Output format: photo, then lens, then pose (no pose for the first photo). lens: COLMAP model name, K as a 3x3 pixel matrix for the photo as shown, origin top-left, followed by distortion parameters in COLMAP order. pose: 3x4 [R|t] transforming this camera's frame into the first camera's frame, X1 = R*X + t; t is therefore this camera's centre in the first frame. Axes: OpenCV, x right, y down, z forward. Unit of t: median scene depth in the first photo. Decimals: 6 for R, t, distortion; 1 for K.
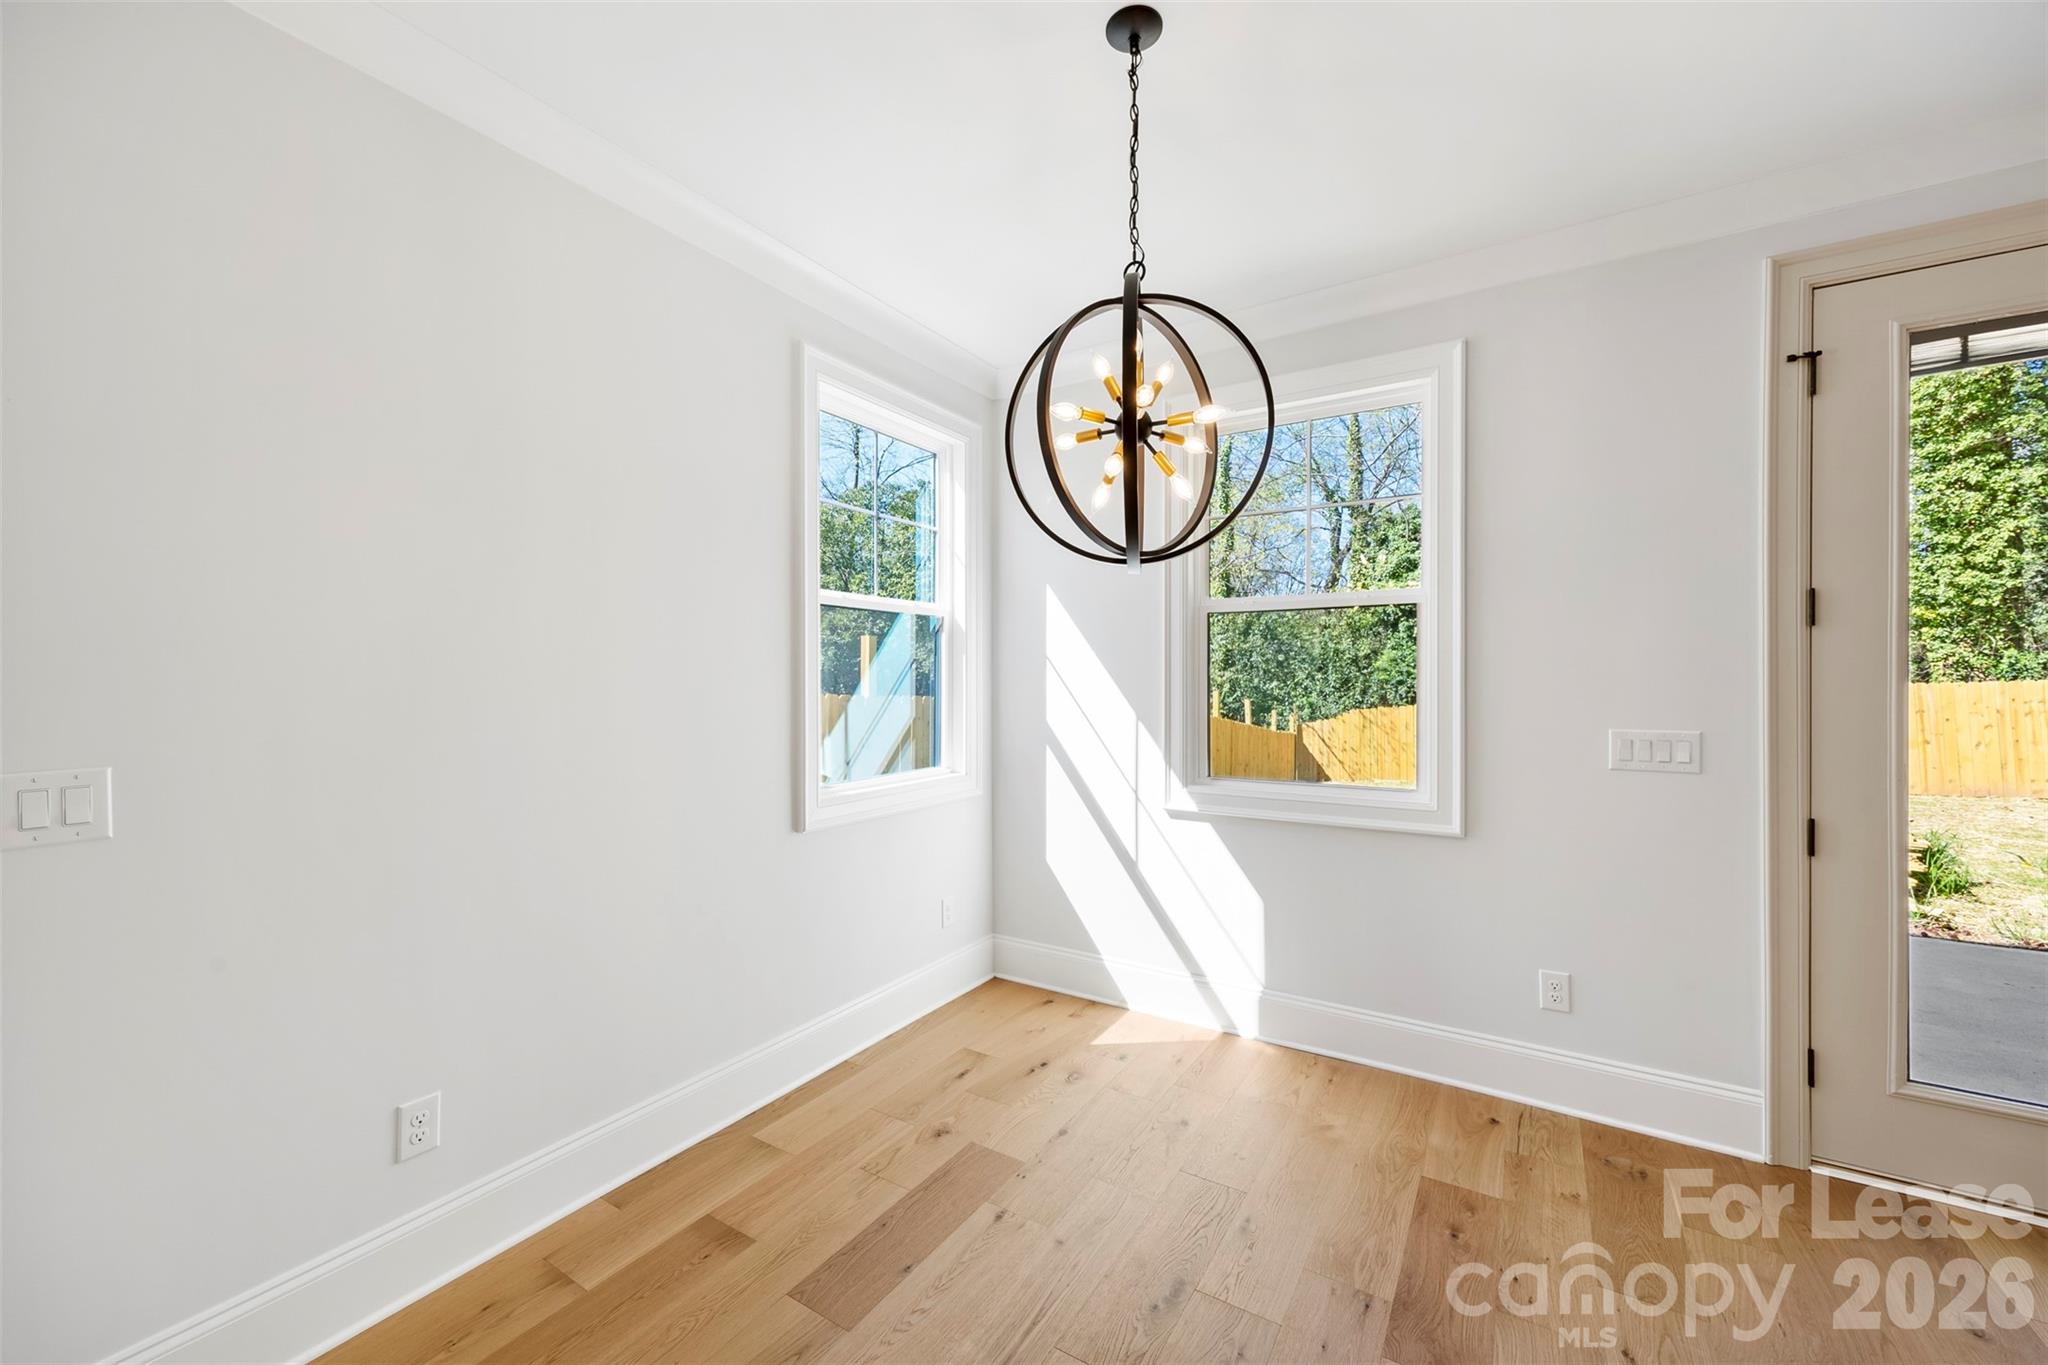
lens RADIAL K [[797.3, 0, 1019.9], [0, 797.3, 681.4], [0, 0, 1]] dist [-0.000639, 0.000081]
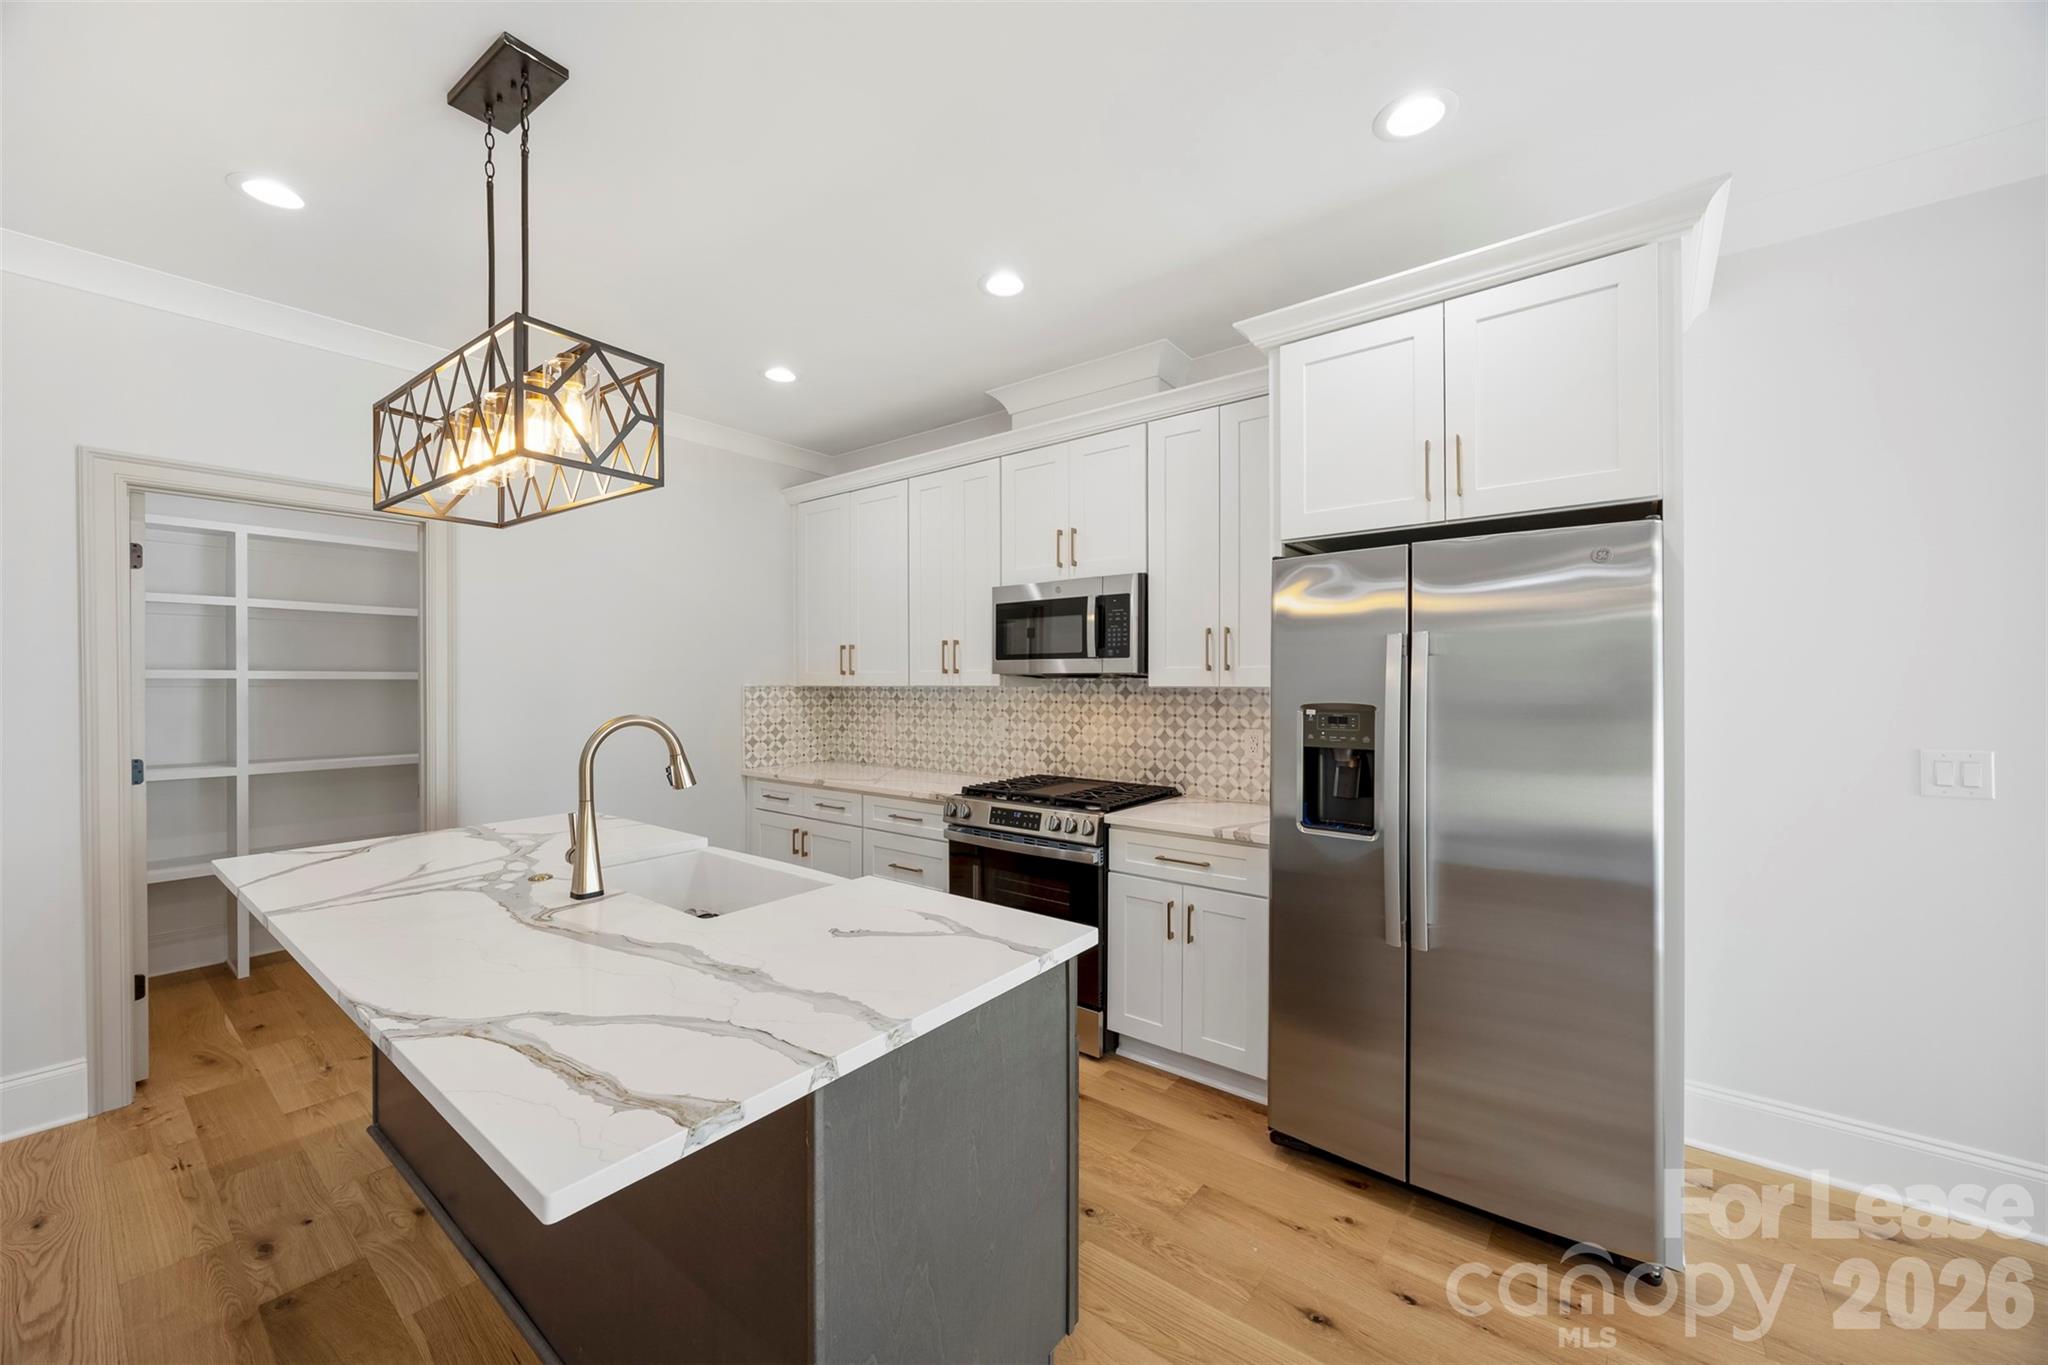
lens RADIAL K [[777.8, 0, 1018.1], [0, 777.8, 673.5], [0, 0, 1]] dist [-0.001605, 0.000000]
pose [[-0.099588, -0.007161, -0.995003, 0.213501], [0.000835, 0.999973, -0.007280, -0.012037], [0.995028, -0.001556, -0.099579, -0.302991]]
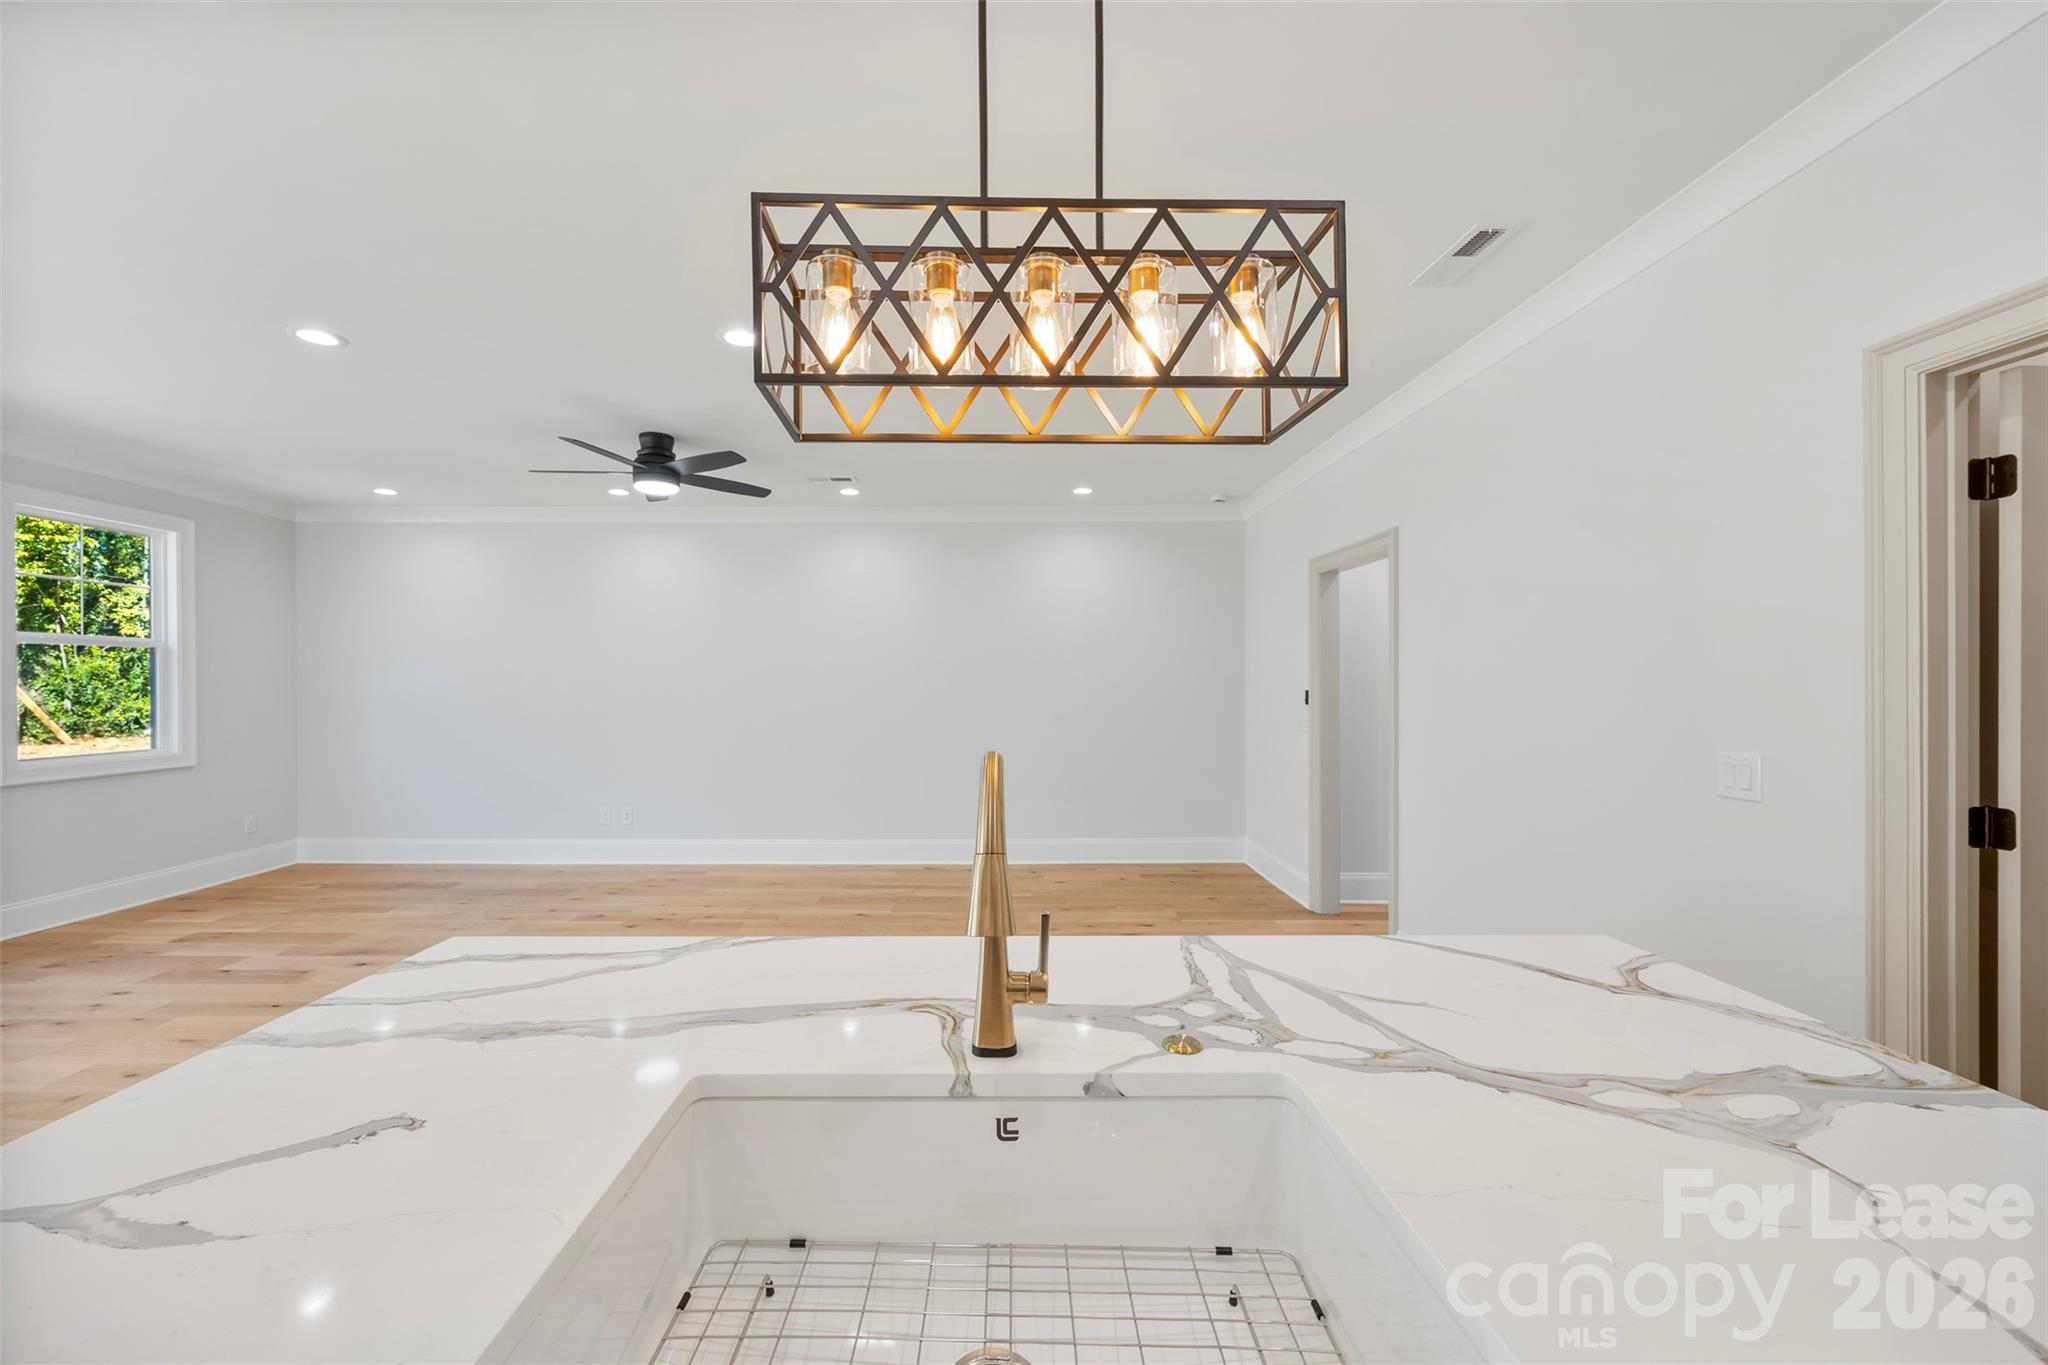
lens RADIAL K [[785.9, 0, 988.9], [0, 785.9, 687.7], [0, 0, 1]] dist [-0.000348, -0.000058]
pose [[-0.540183, -0.001871, 0.841545, -0.666124], [0.003112, 0.999986, 0.004221, -0.010342], [-0.841542, 0.004899, -0.540170, -0.501646]]
